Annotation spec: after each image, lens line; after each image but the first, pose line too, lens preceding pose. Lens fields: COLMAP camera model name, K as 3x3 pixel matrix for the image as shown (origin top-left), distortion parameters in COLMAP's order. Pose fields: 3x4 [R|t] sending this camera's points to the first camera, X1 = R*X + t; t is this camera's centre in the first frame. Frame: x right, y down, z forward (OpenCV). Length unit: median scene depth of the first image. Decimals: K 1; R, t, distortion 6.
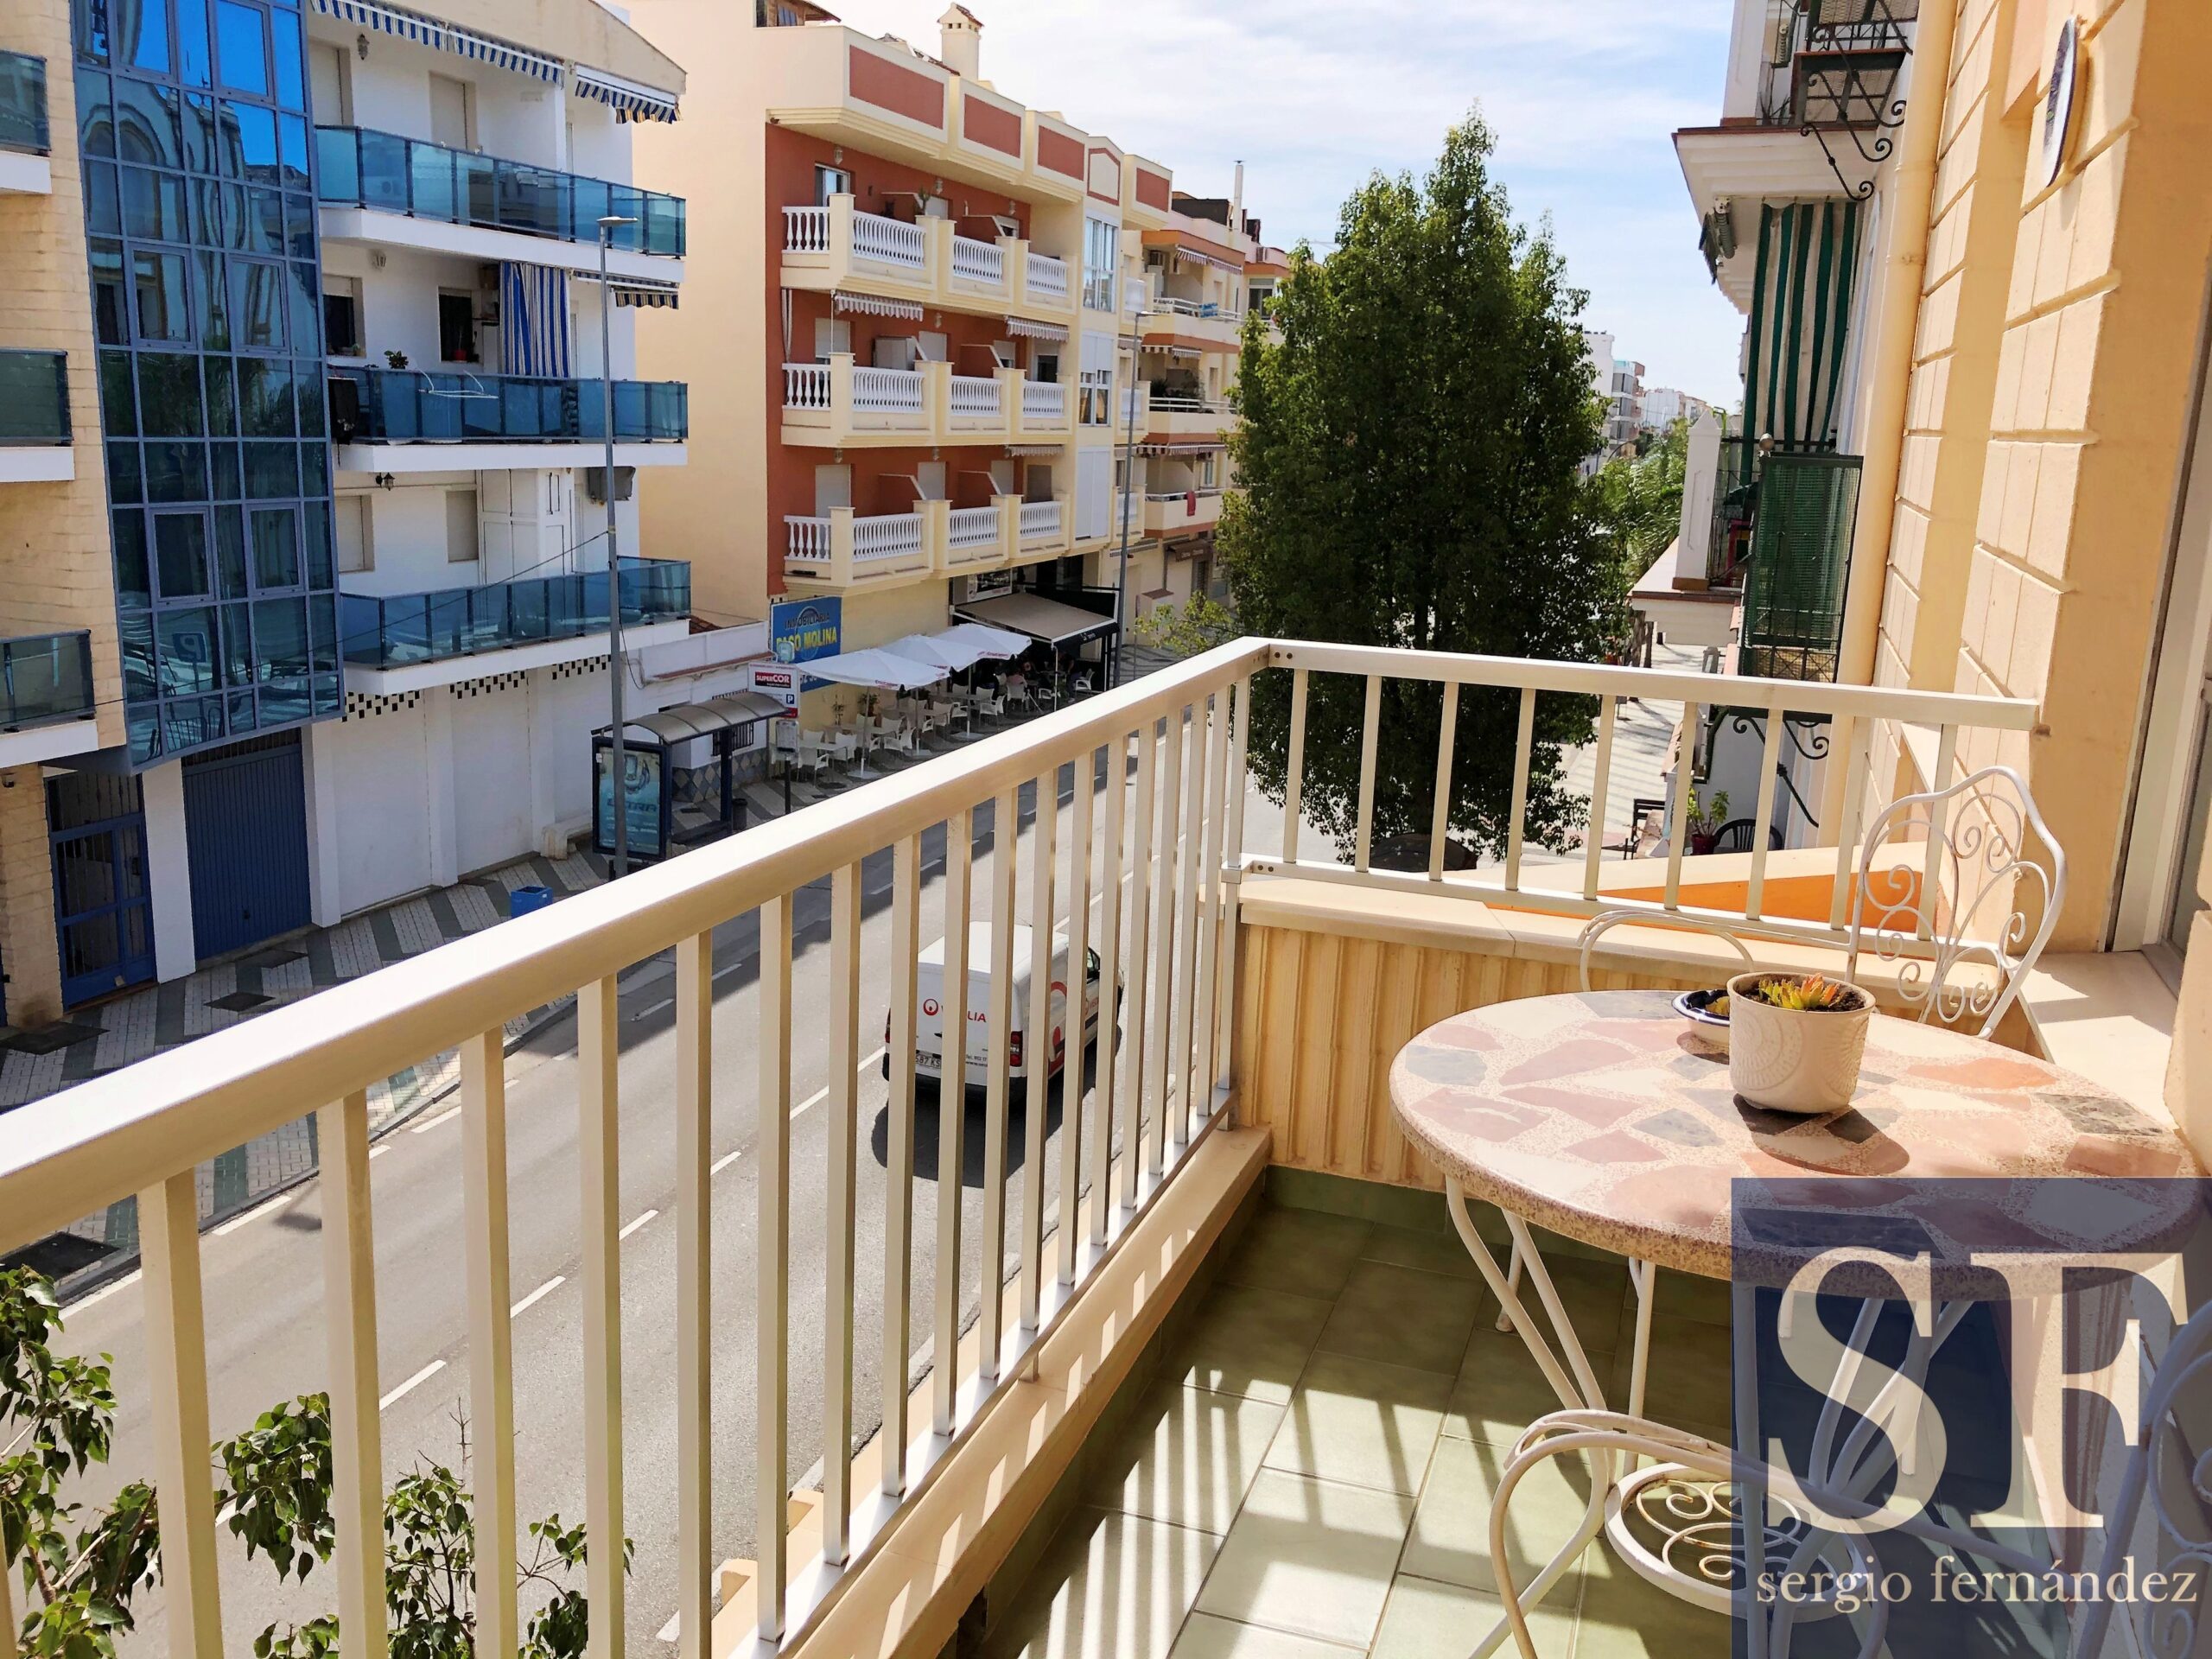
lens RADIAL K [[1833.8, 0, 1096.9], [0, 1833.8, 823.6], [0, 0, 1]] dist [0.066384, -0.140360]
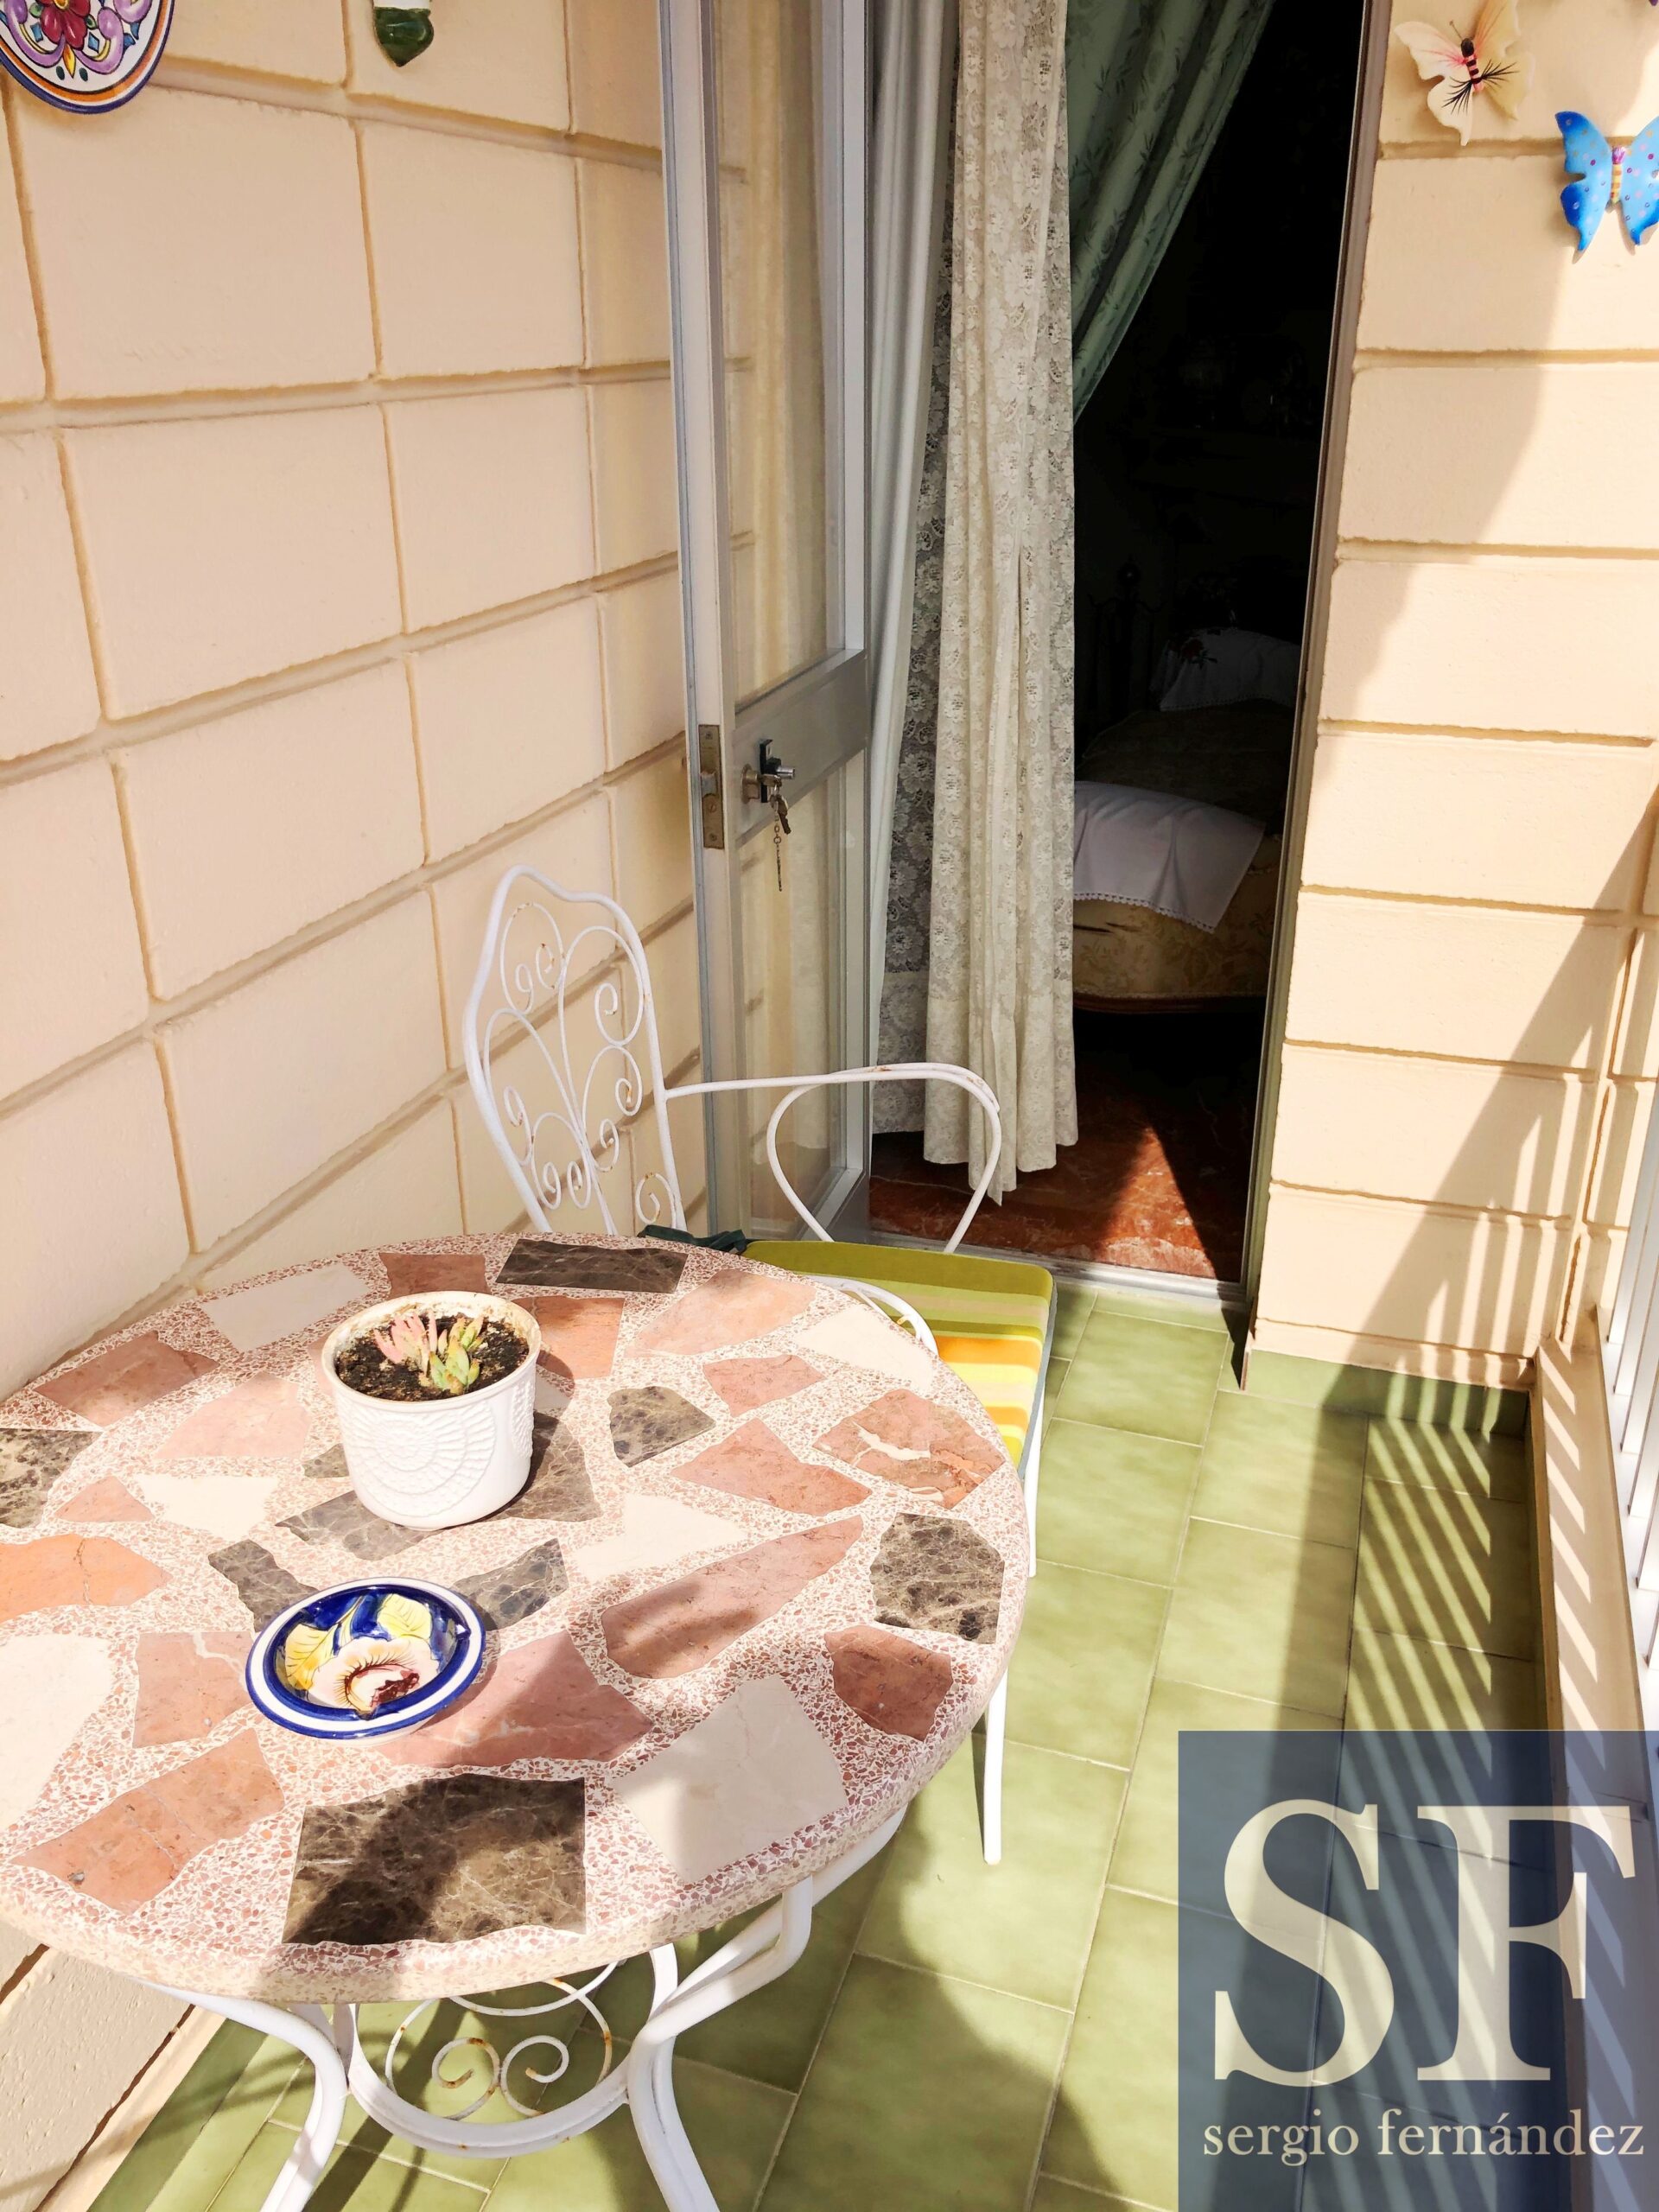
lens RADIAL K [[1842.1, 0, 829.5], [0, 1842.1, 1106.0], [0, 0, 1]] dist [0.013355, 0.002620]
pose [[-0.998983, -0.018232, -0.041241, 0.275940], [-0.039001, 0.808397, 0.587345, -0.380414], [0.022631, 0.588356, -0.808285, 1.527573]]
